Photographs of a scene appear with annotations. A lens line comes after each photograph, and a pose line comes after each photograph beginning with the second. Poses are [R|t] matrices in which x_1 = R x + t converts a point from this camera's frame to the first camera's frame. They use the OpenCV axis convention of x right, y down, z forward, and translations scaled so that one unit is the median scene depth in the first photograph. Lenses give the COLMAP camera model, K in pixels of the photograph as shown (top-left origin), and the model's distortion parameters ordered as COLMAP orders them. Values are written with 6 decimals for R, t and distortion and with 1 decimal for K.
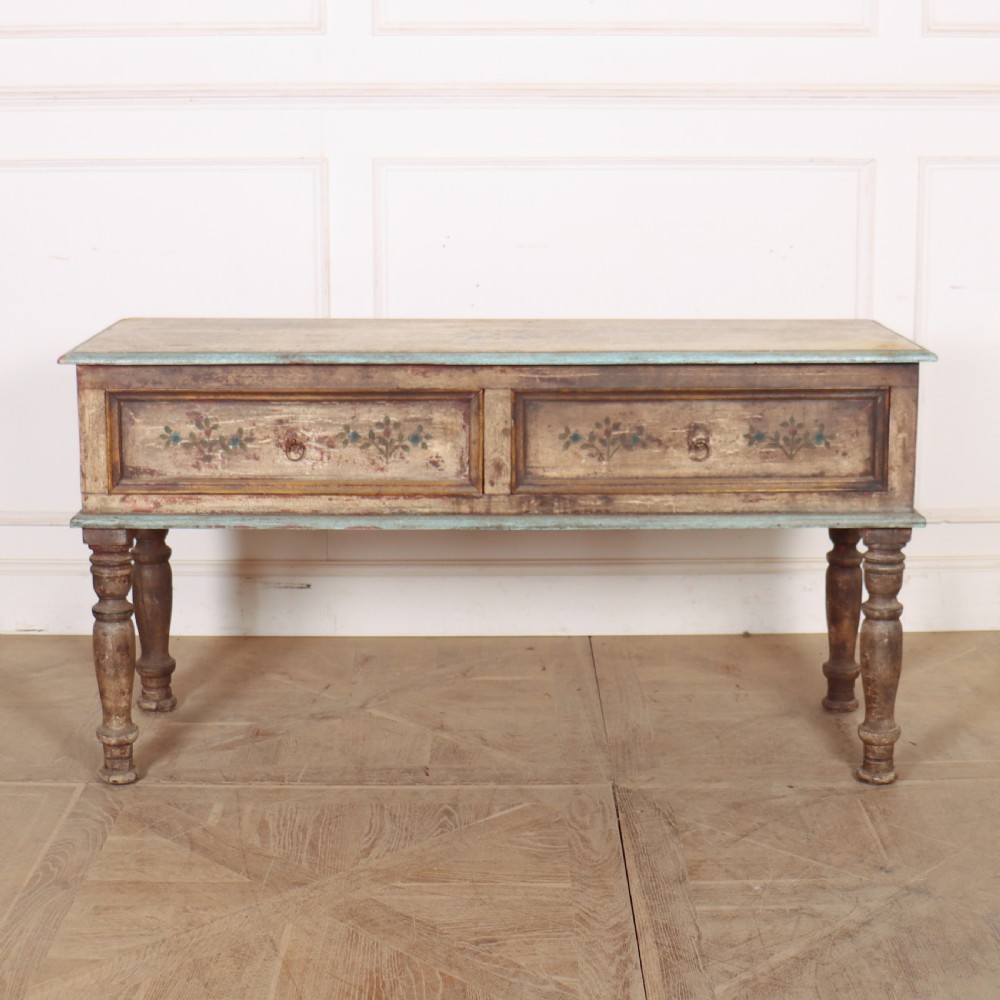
lens RADIAL K [[1890.8, 0, 521.8], [0, 1890.8, 437.3], [0, 0, 1]] dist [-0.165201, -0.052567]
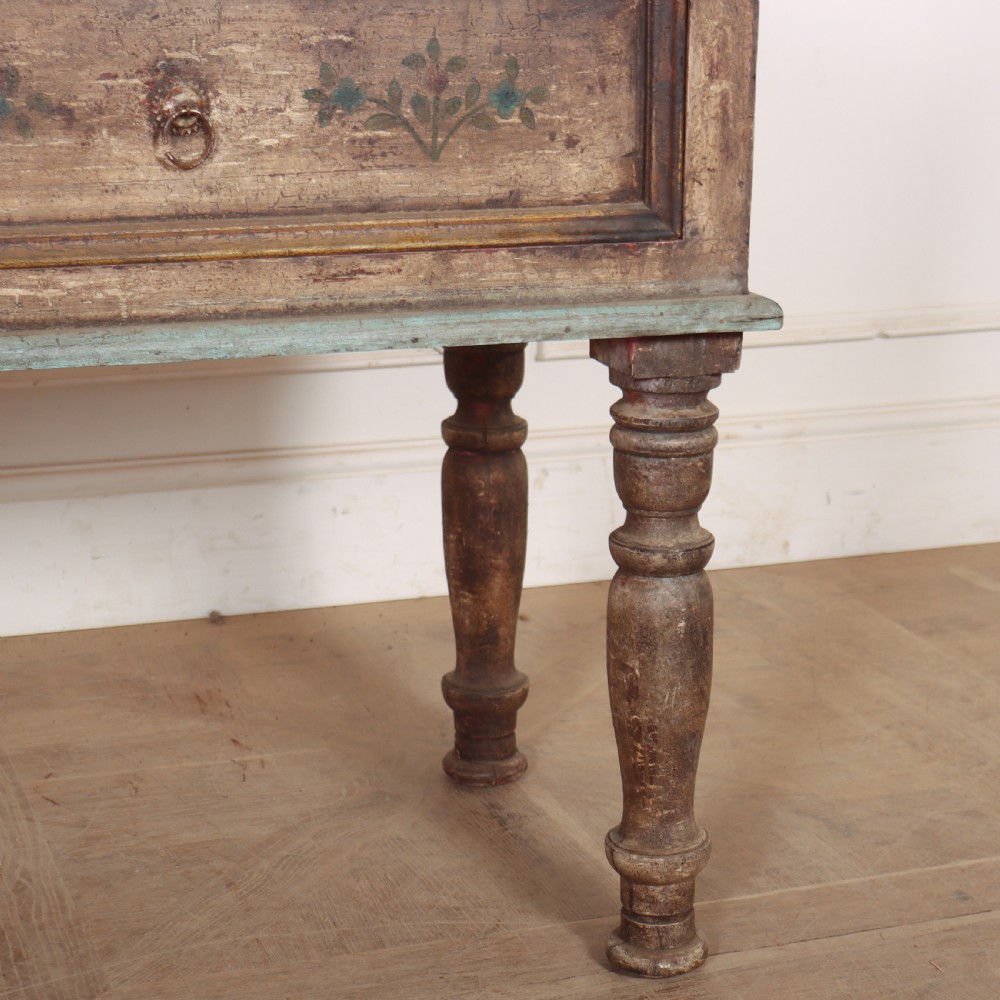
lens RADIAL K [[2424.9, 0, 617.8], [0, 2424.9, 630.5], [0, 0, 1]] dist [-0.030994, 0.206590]
pose [[0.932084, -0.088240, 0.351330, 0.002196], [0.041863, 0.989618, 0.137490, 0.039263], [-0.359815, -0.113444, 0.926101, 0.540190]]
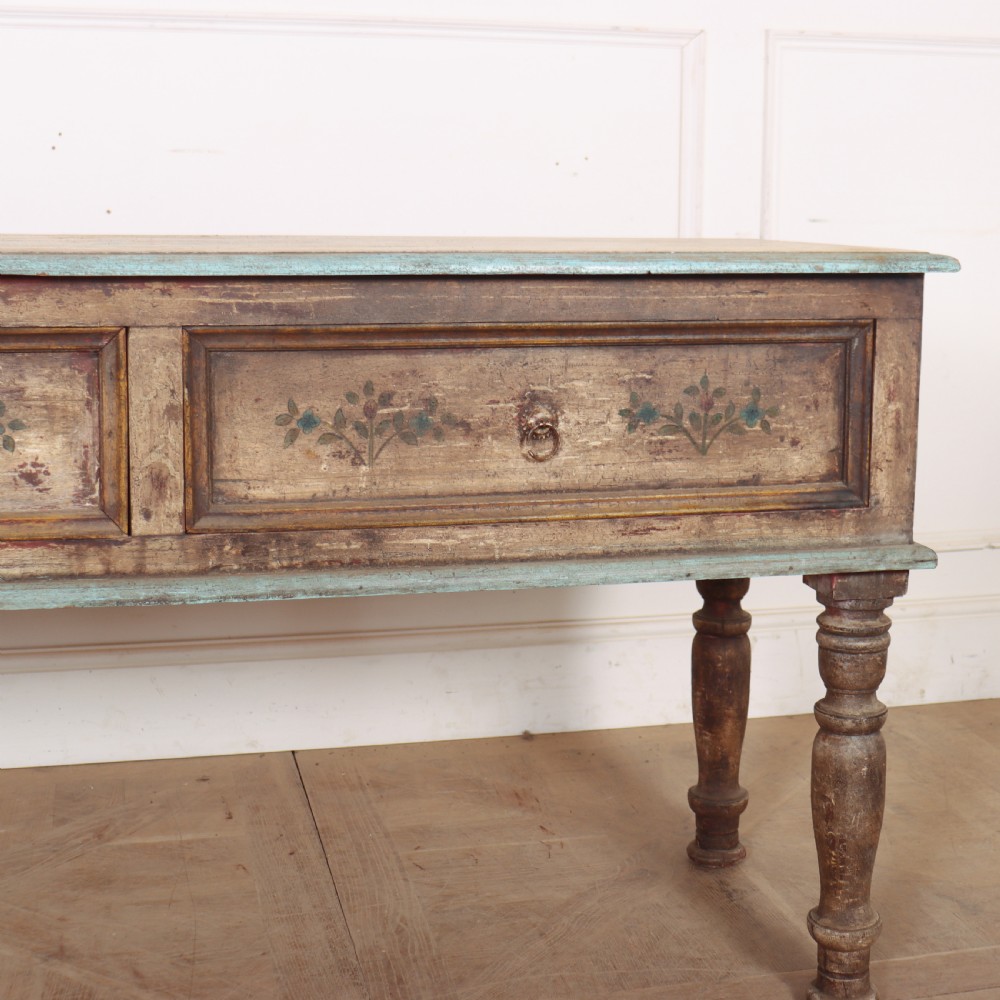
lens RADIAL K [[1703.0, 0, 567.7], [0, 1703.0, 417.6], [0, 0, 1]] dist [-0.135924, 0.236748]
pose [[0.969906, -0.018017, 0.242810, -0.015875], [0.028051, 0.998887, -0.037931, 0.018812], [-0.241857, 0.043601, 0.969332, 0.528873]]
